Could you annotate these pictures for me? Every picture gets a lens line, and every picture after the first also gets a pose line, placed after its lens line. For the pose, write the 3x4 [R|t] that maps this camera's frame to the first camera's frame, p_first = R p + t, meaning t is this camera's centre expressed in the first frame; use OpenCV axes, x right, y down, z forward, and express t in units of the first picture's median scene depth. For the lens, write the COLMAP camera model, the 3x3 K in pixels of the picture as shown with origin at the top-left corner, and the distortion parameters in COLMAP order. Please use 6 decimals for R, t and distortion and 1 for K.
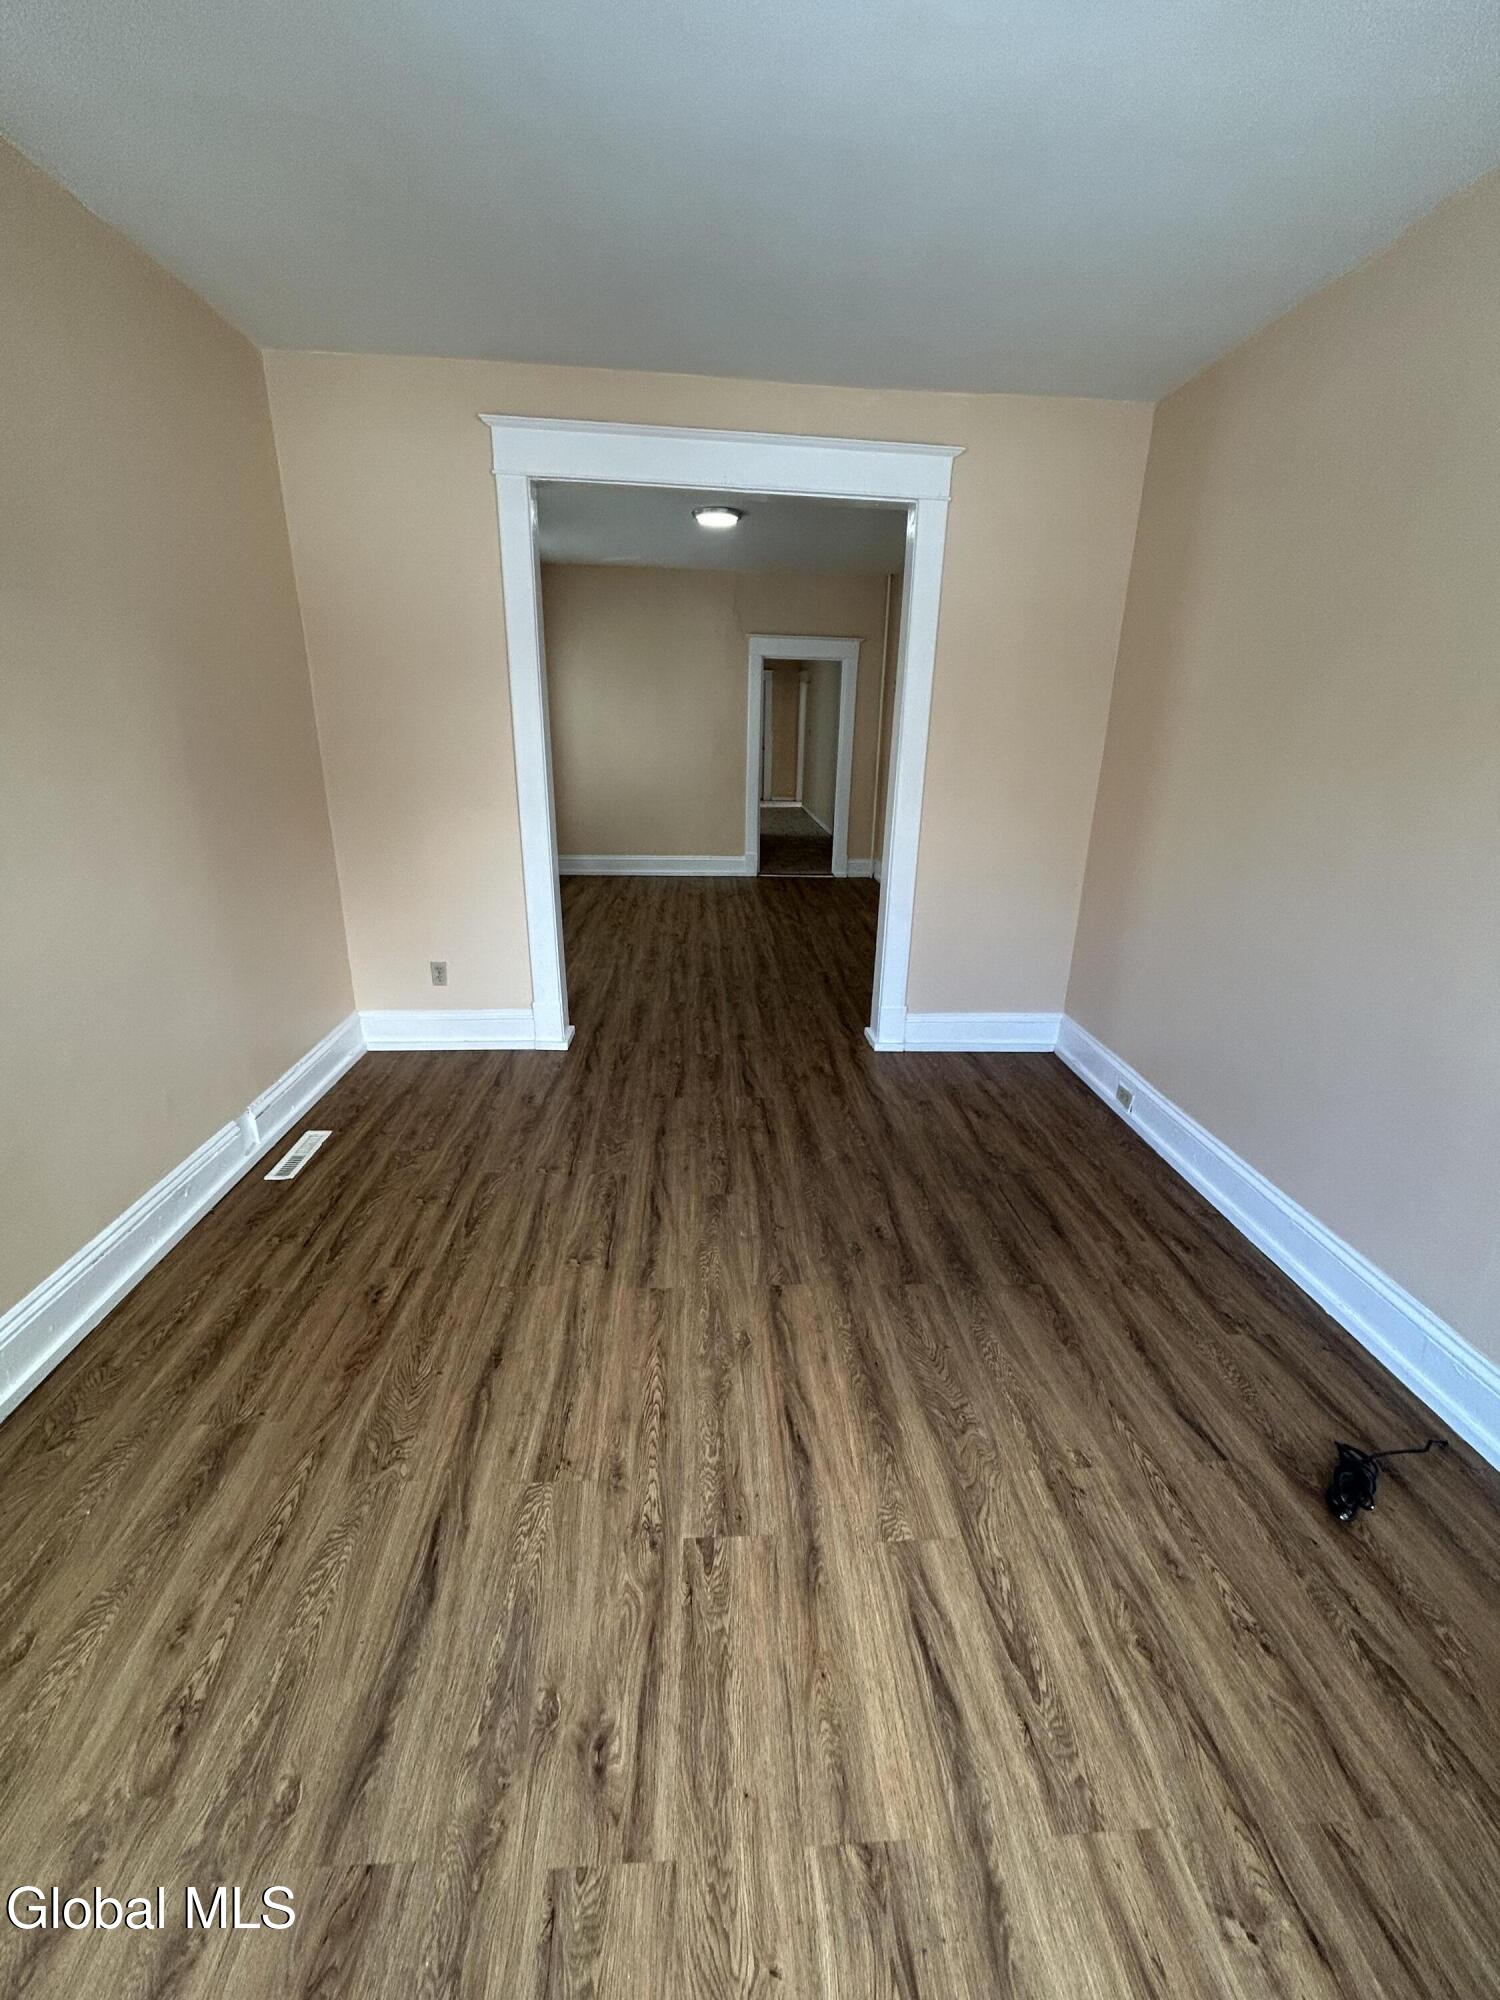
lens RADIAL K [[811.3, 0, 751.1], [0, 811.3, 991.6], [0, 0, 1]] dist [0.001106, -0.001231]
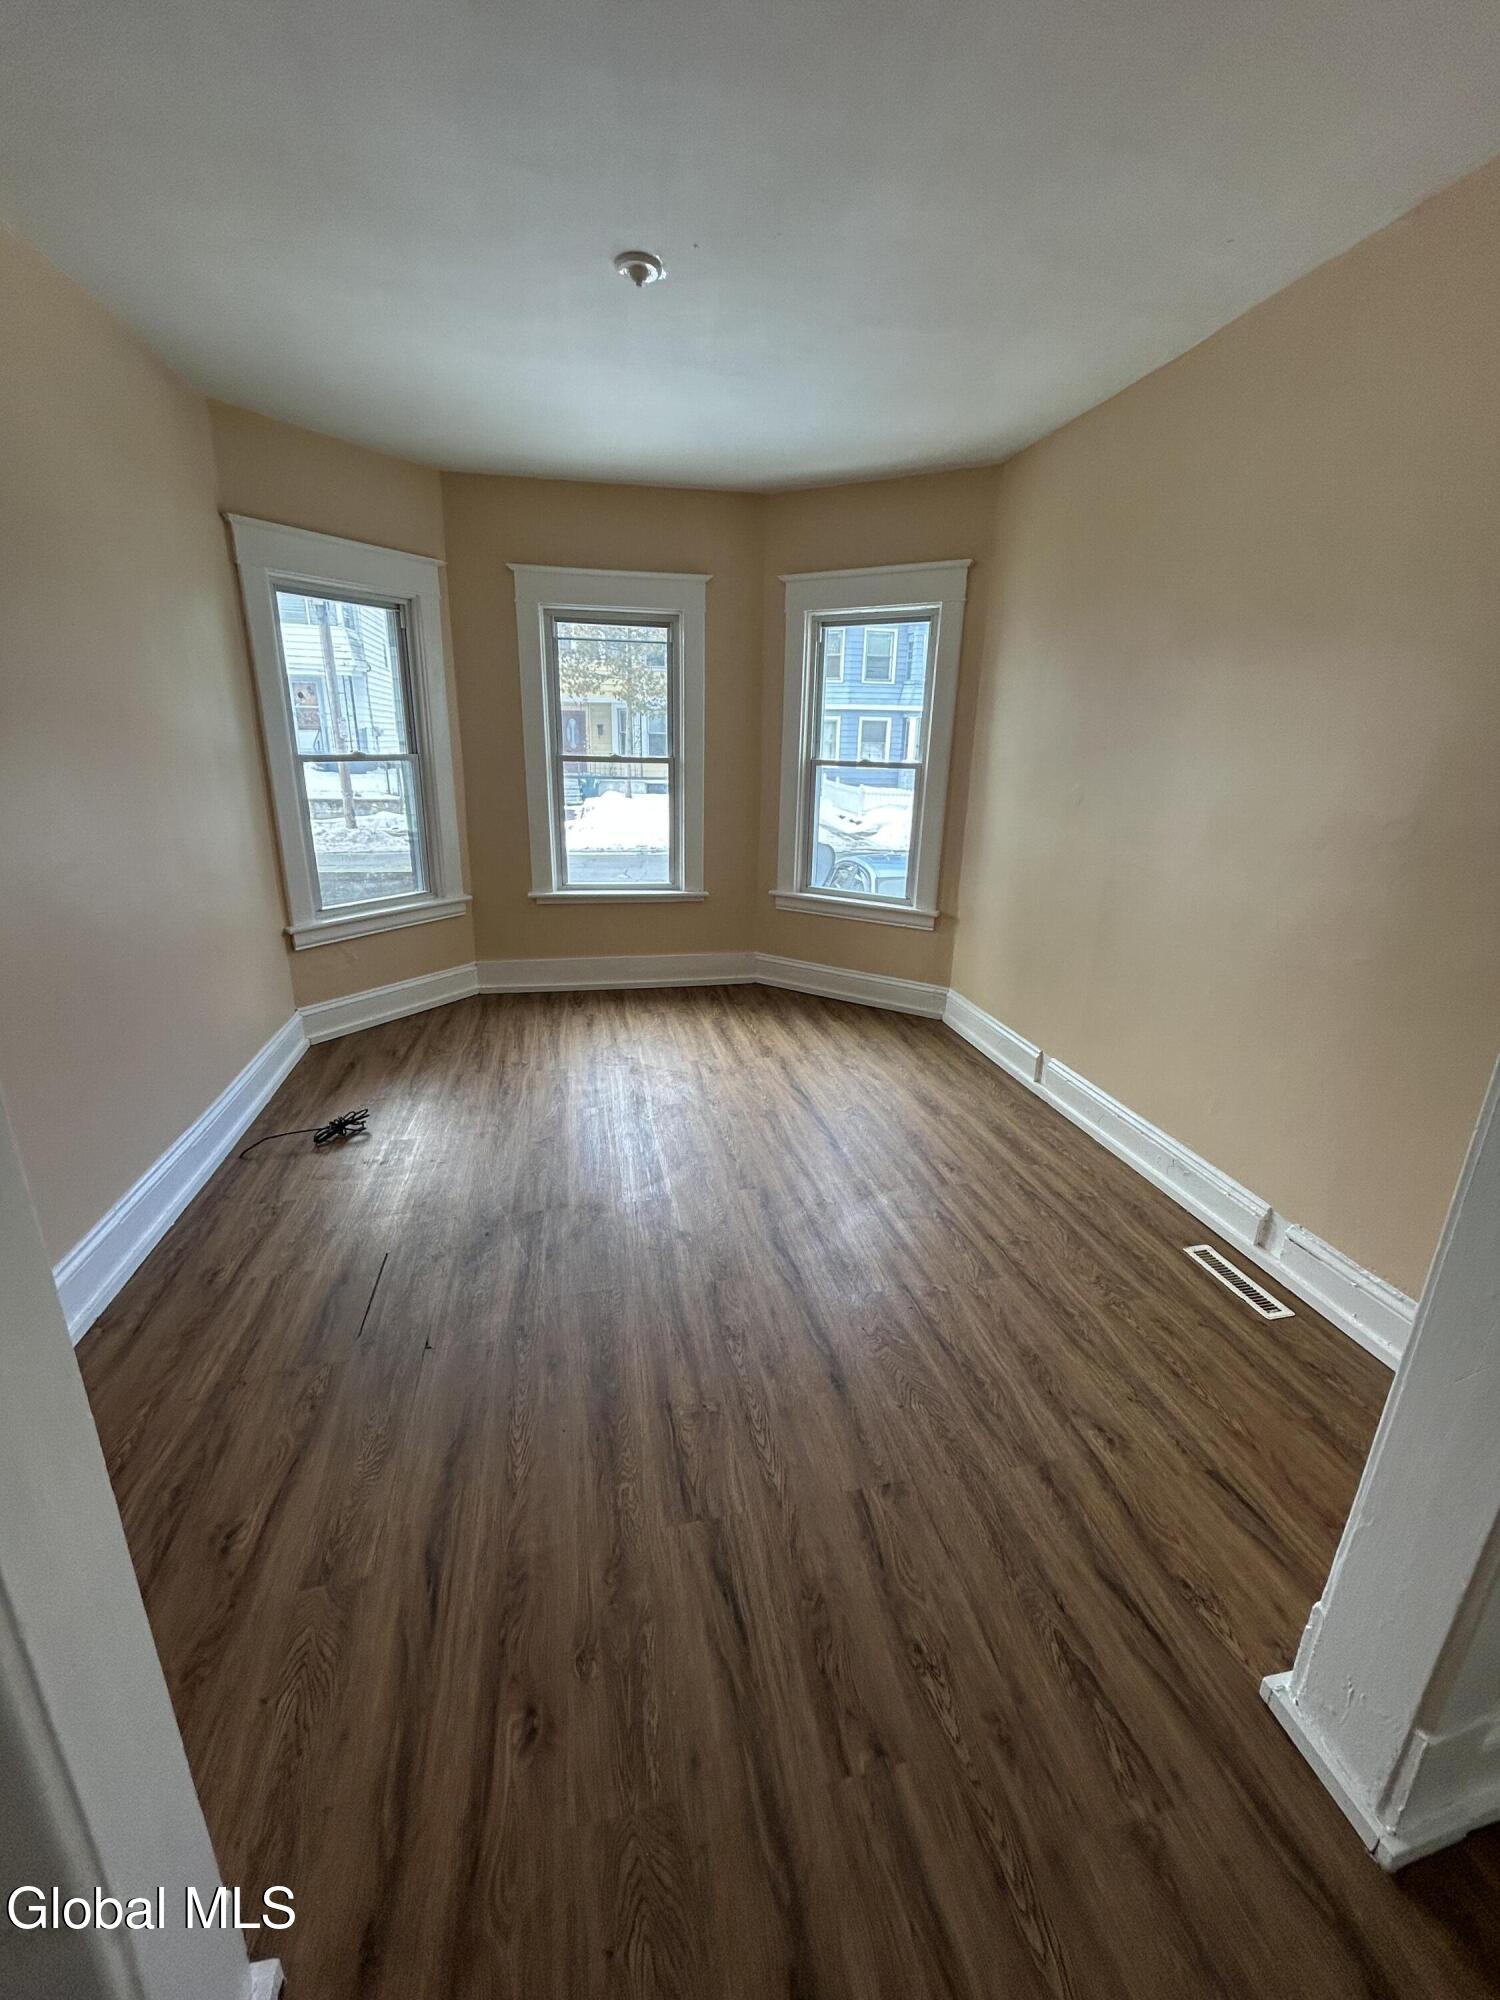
lens RADIAL K [[811.3, 0, 751.1], [0, 811.3, 991.6], [0, 0, 1]] dist [0.001106, -0.001231]
pose [[-0.988294, 0.005583, -0.152461, 0.057928], [-0.085387, 0.807909, 0.583088, -0.486964], [0.126430, 0.589280, -0.797975, 1.453196]]
